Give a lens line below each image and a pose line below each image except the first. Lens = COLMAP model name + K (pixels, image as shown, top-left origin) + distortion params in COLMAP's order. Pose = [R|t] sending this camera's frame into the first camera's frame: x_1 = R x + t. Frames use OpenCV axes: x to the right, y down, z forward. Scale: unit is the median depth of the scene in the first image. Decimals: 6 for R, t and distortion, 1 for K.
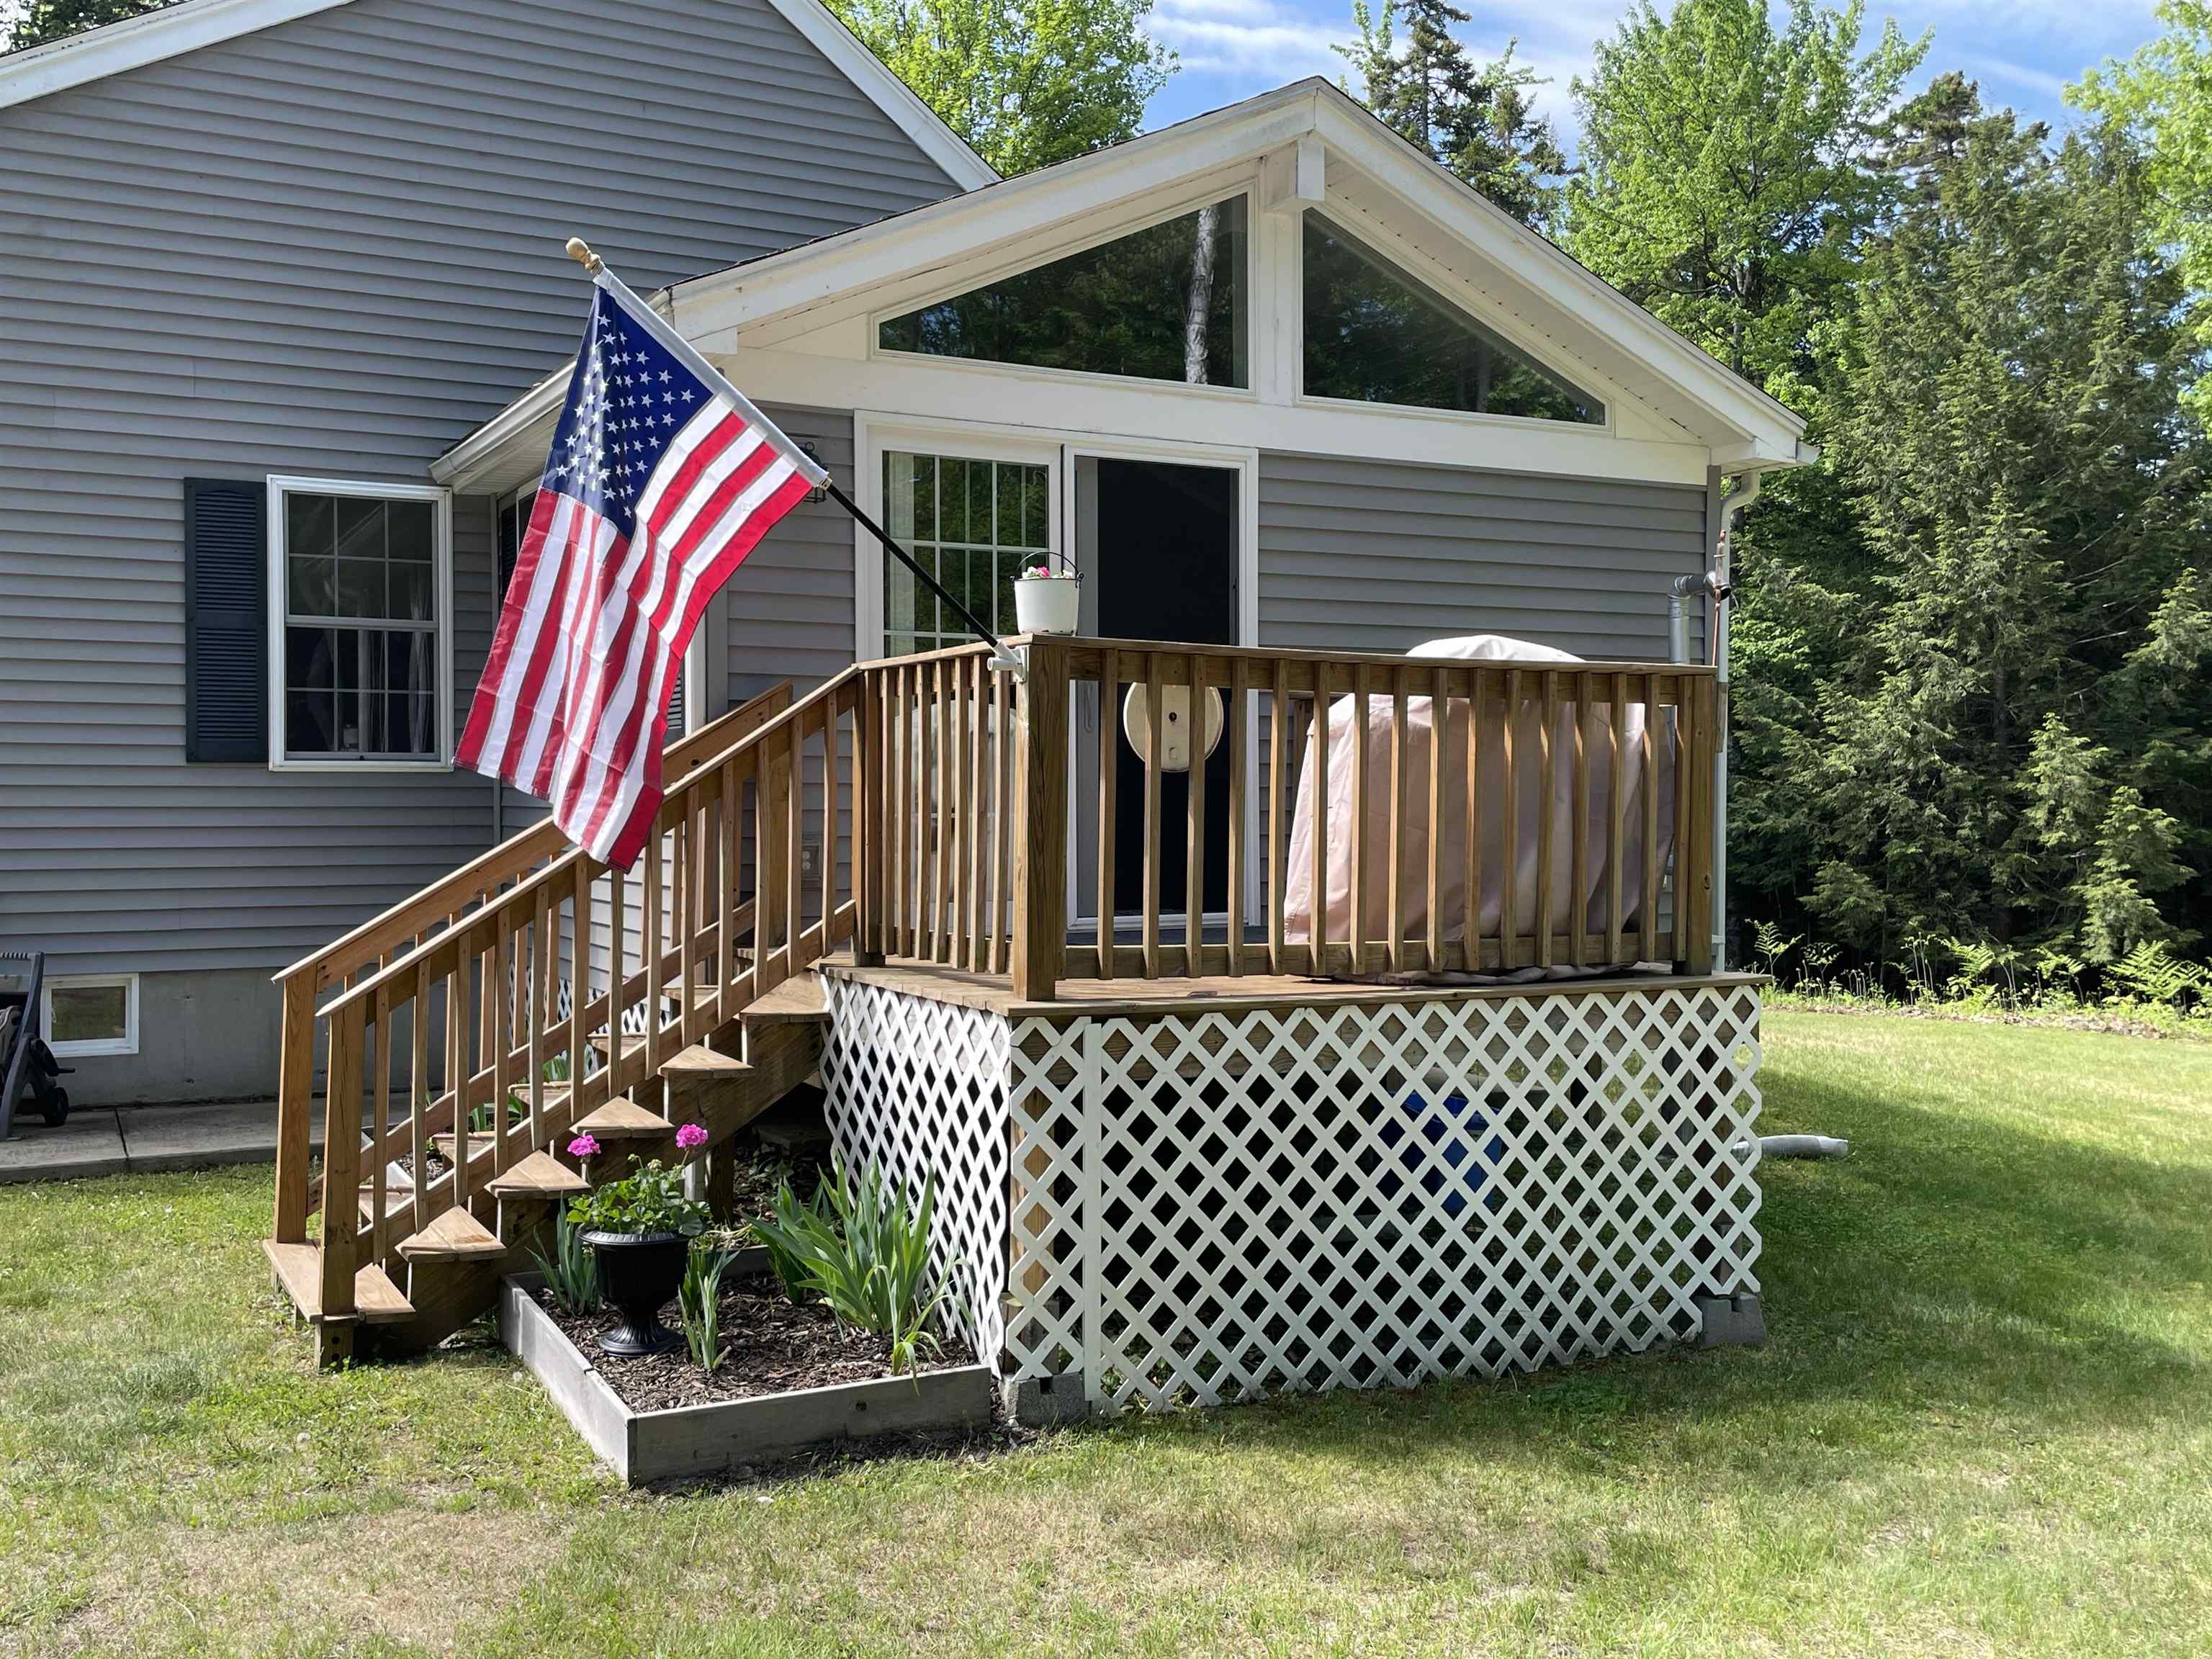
lens RADIAL K [[2049.2, 0, 1046.4], [0, 2049.2, 800.7], [0, 0, 1]] dist [0.040270, 0.000000]
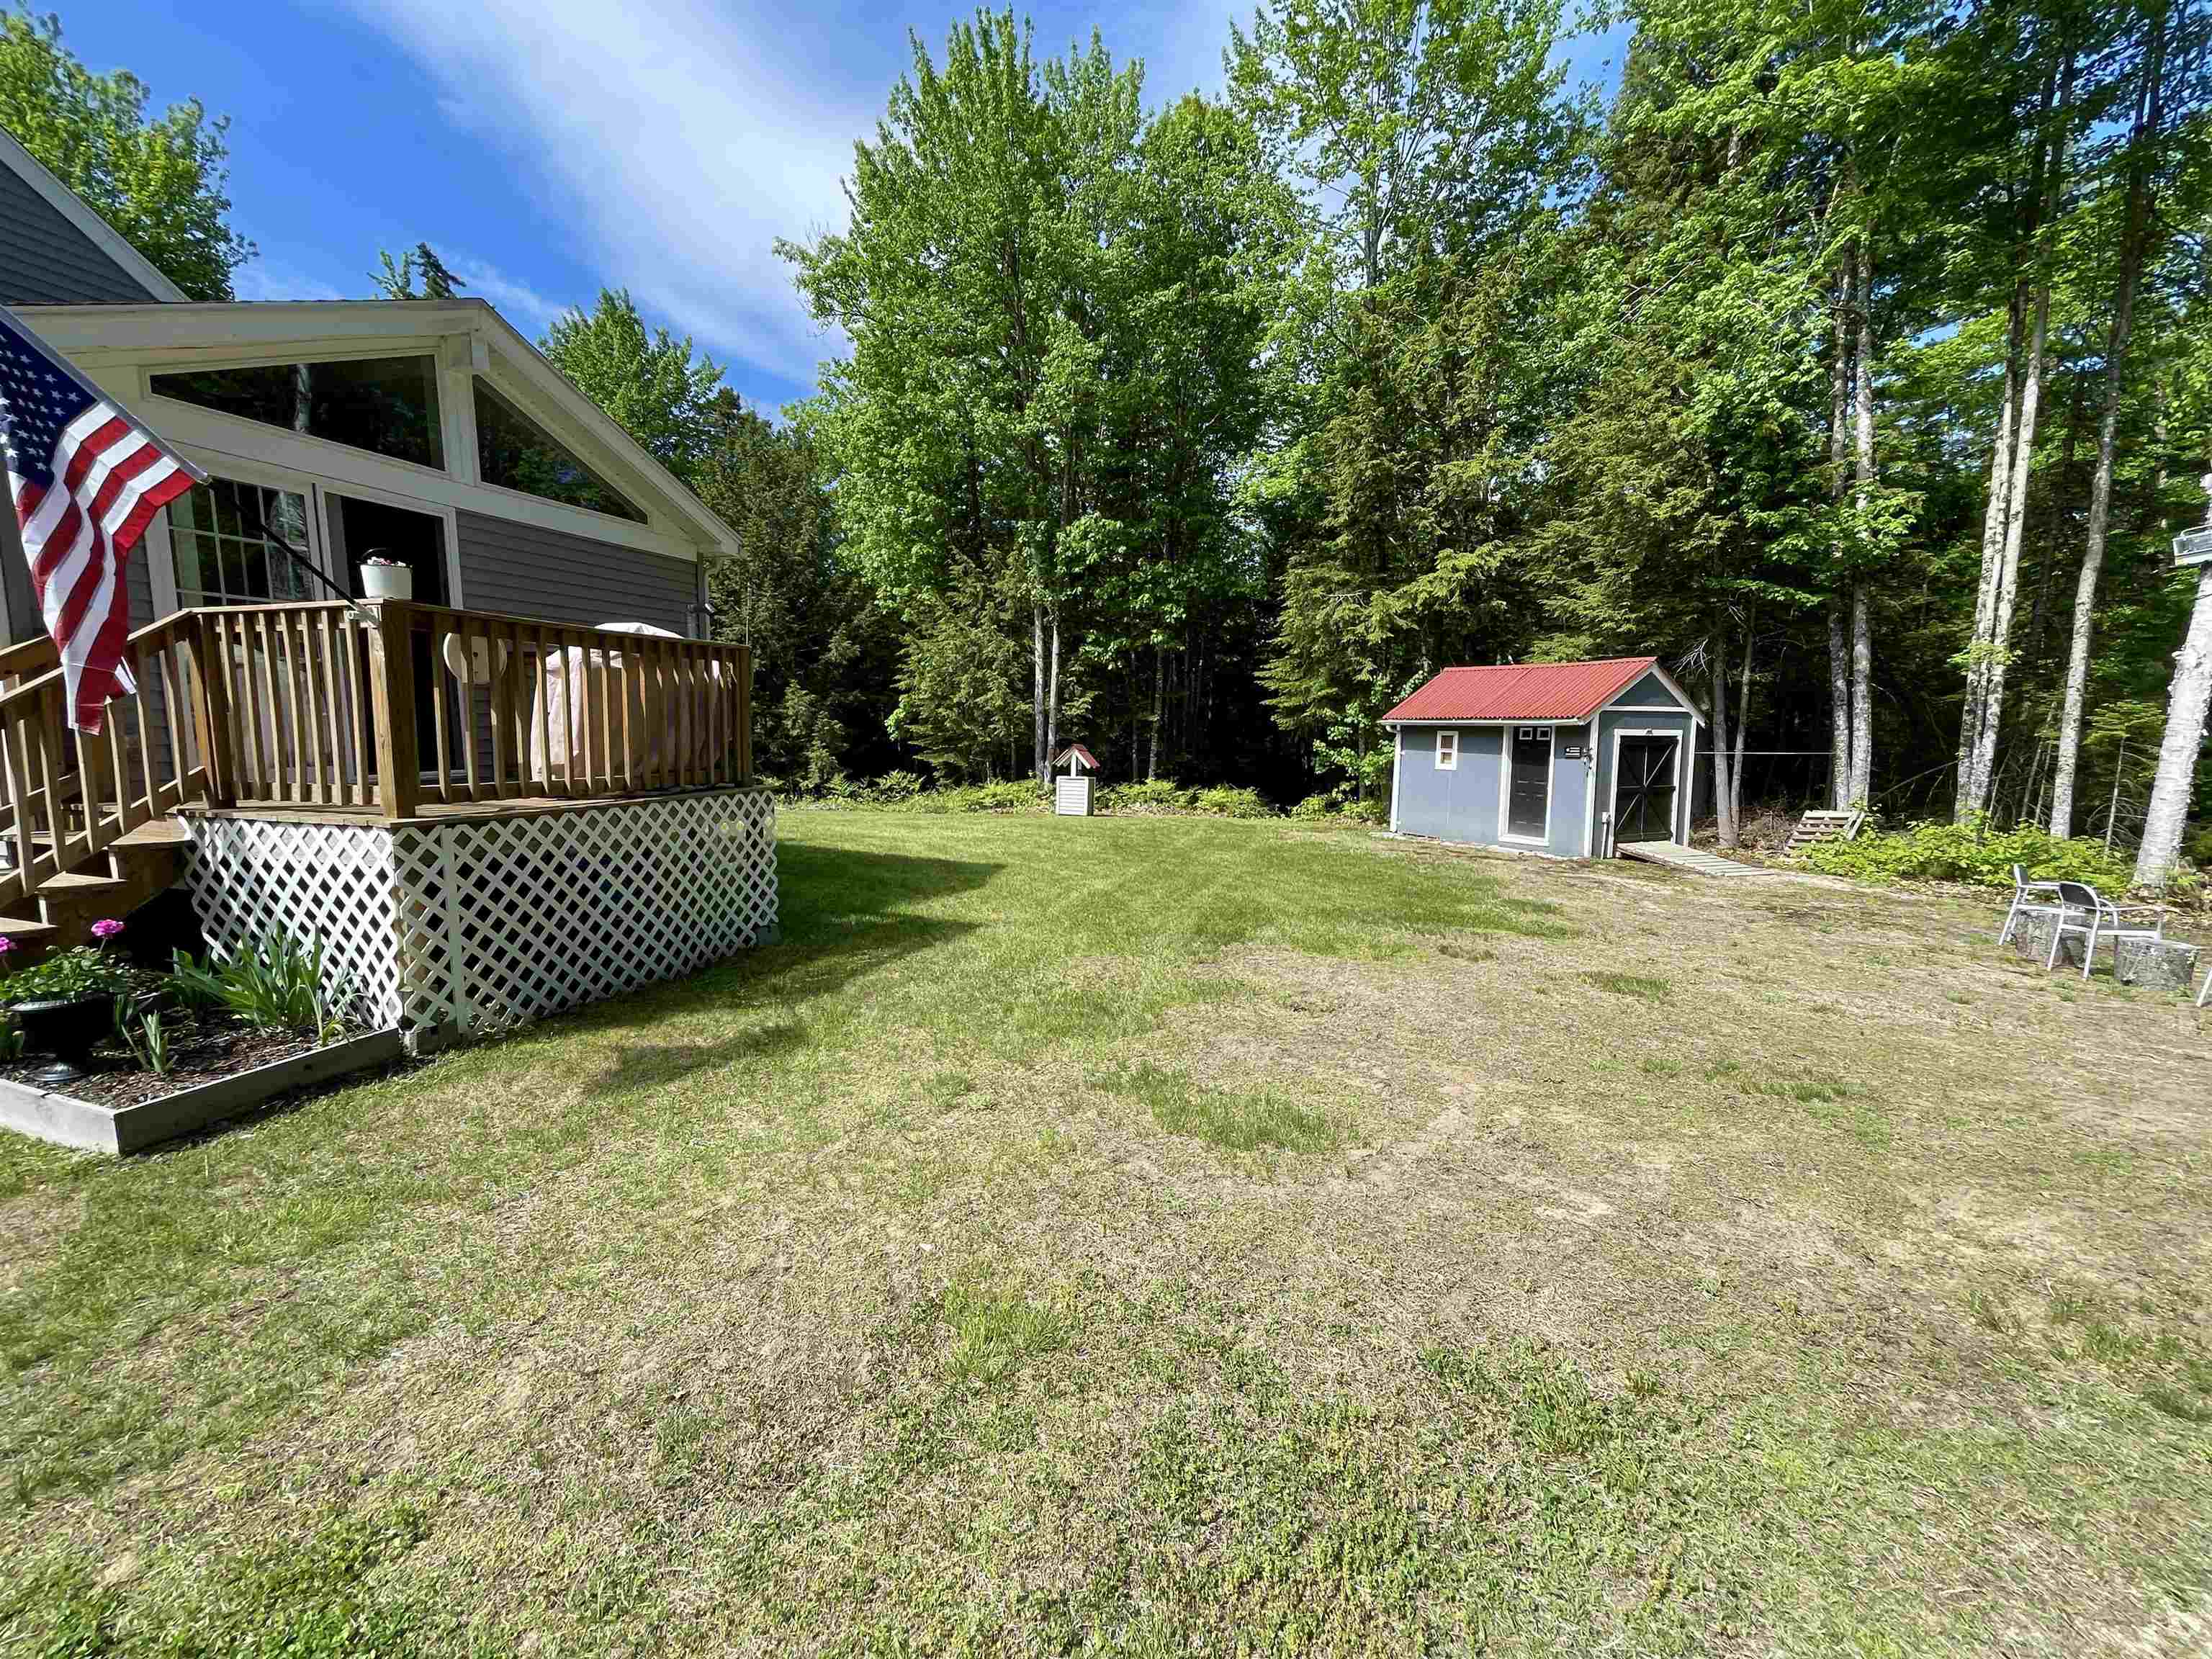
lens RADIAL K [[895.5, 0, 1106.2], [0, 895.5, 843.3], [0, 0, 1]] dist [-0.017263, 0.002233]
pose [[0.688168, -0.091262, 0.719789, -0.118312], [-0.009221, 0.990878, 0.134449, 0.011348], [-0.725493, -0.099161, 0.681049, 0.054567]]
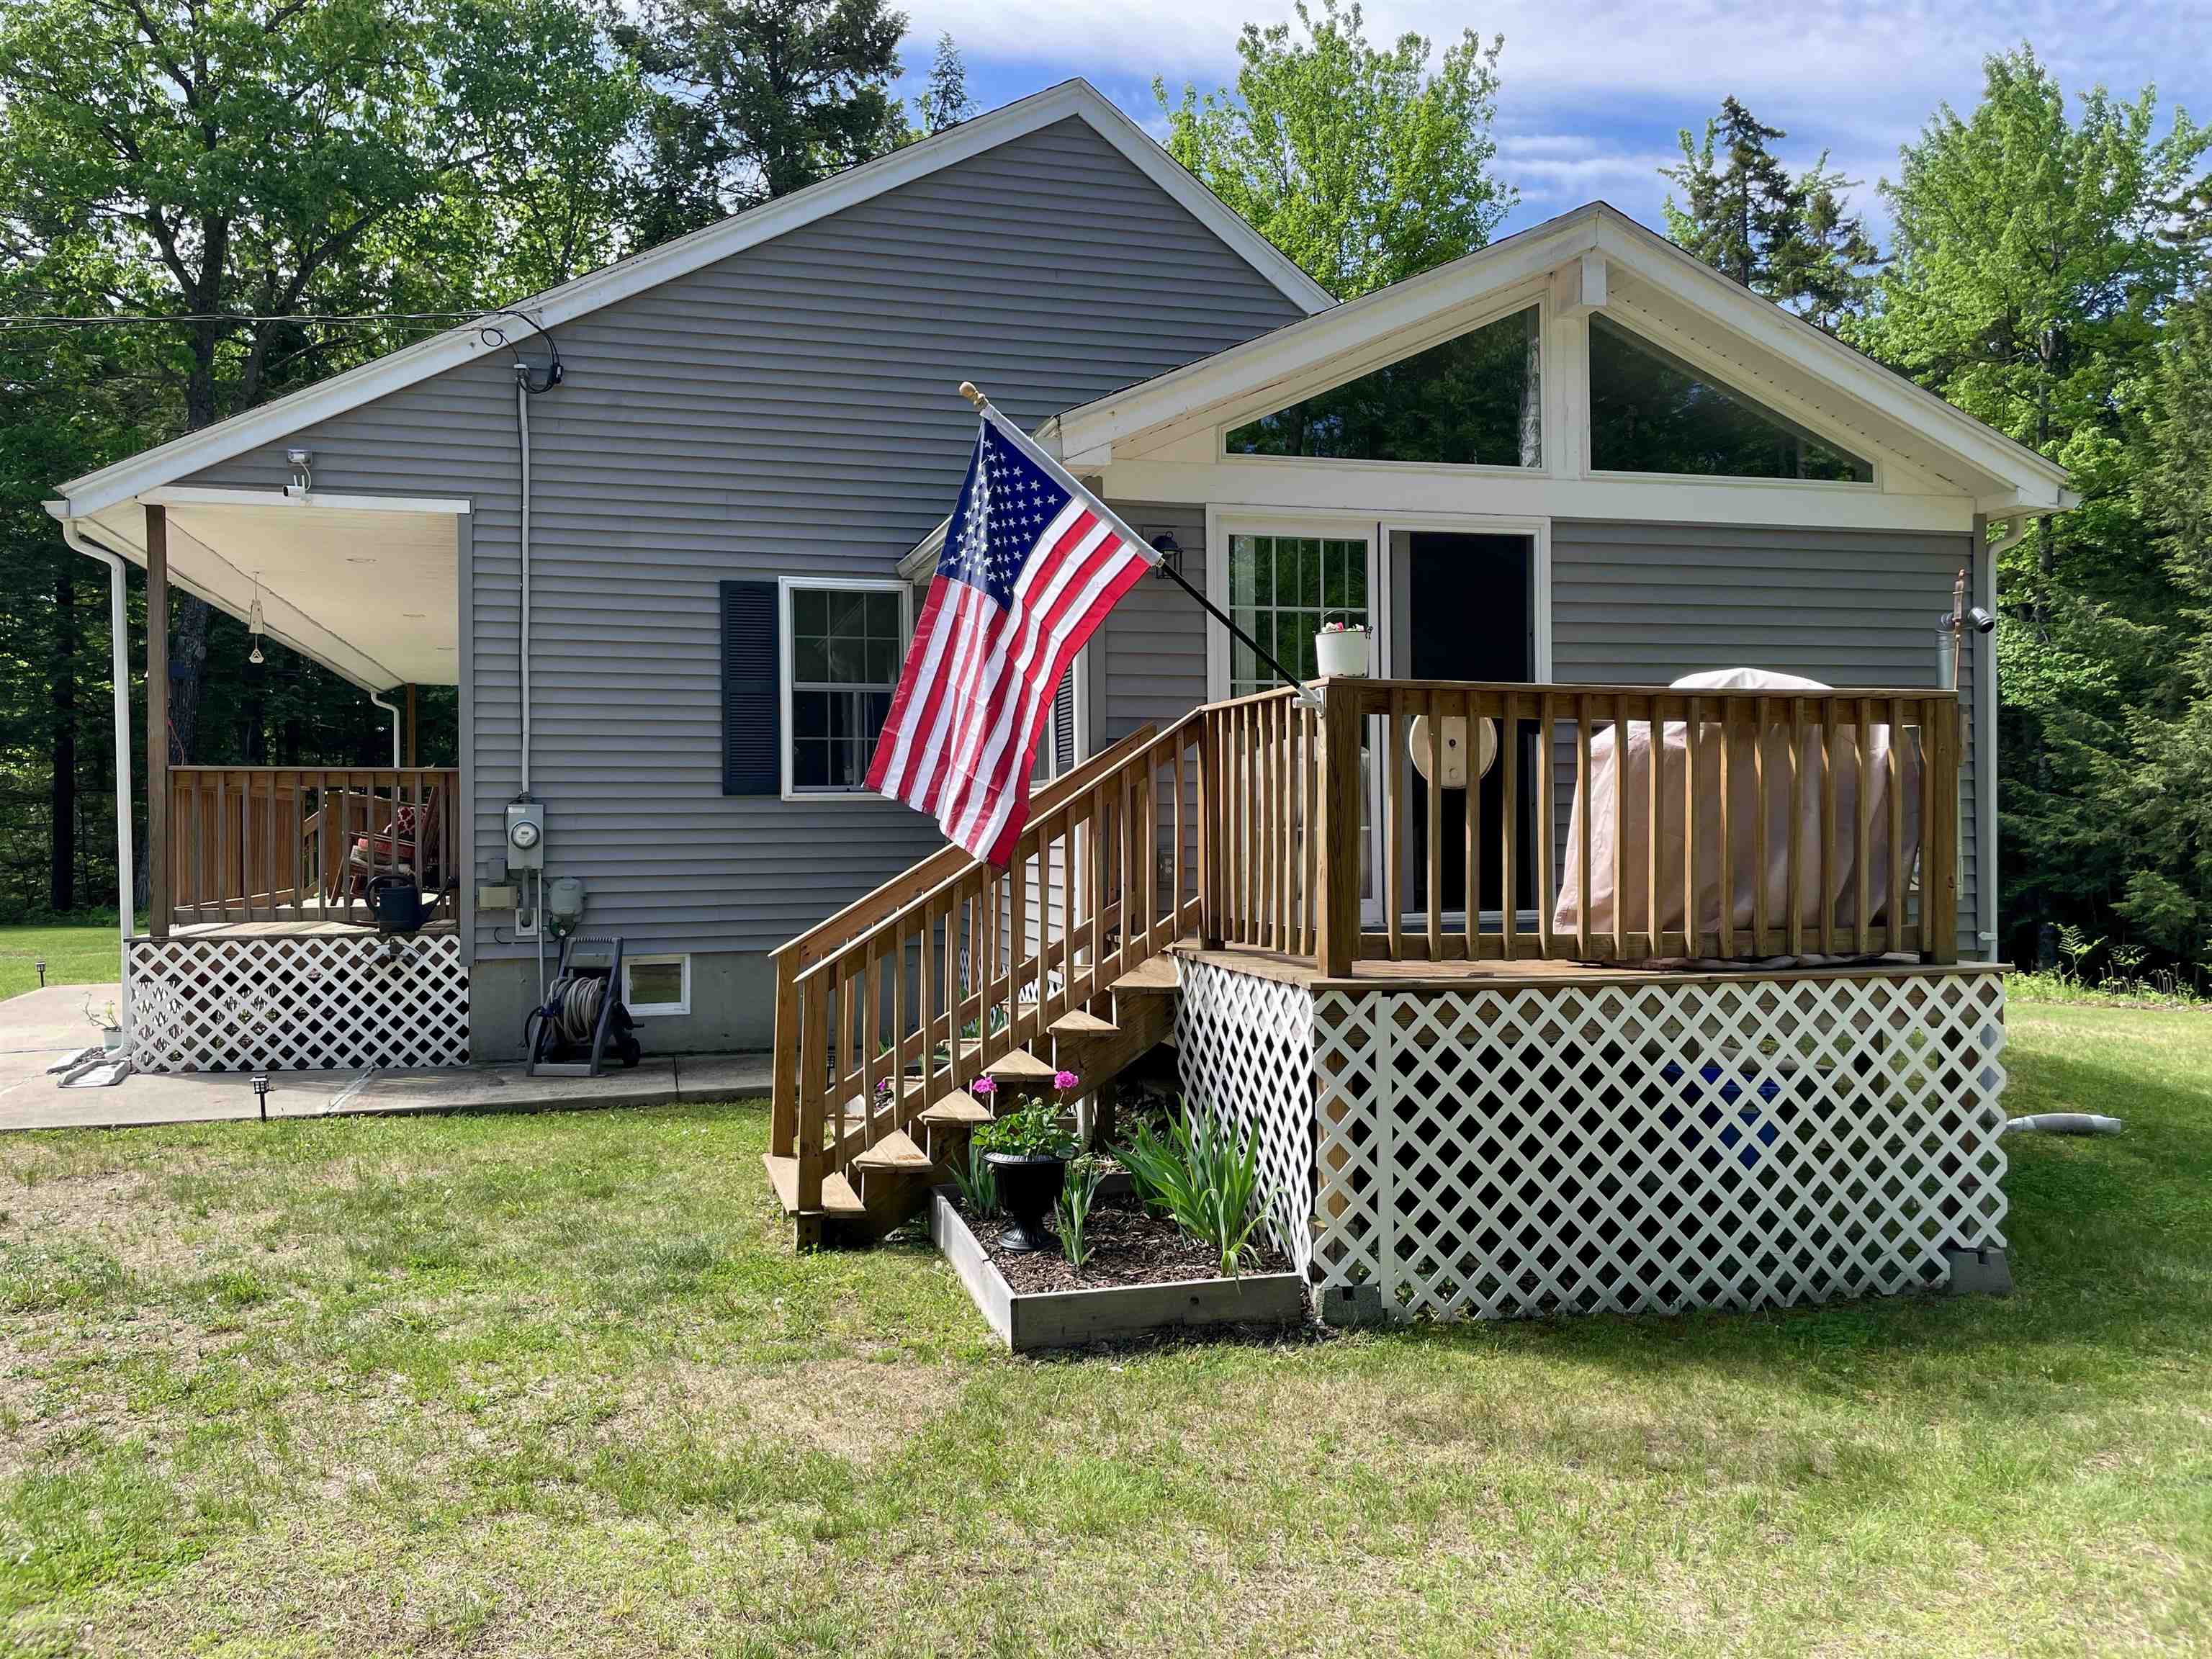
lens RADIAL K [[1672.5, 0, 1043.7], [0, 1672.5, 808.7], [0, 0, 1]] dist [0.059510, -0.076266]
pose [[0.976274, -0.009432, -0.216335, 0.036298], [0.007459, 0.999923, -0.009936, 0.004869], [0.216412, 0.008087, 0.976269, -0.013118]]
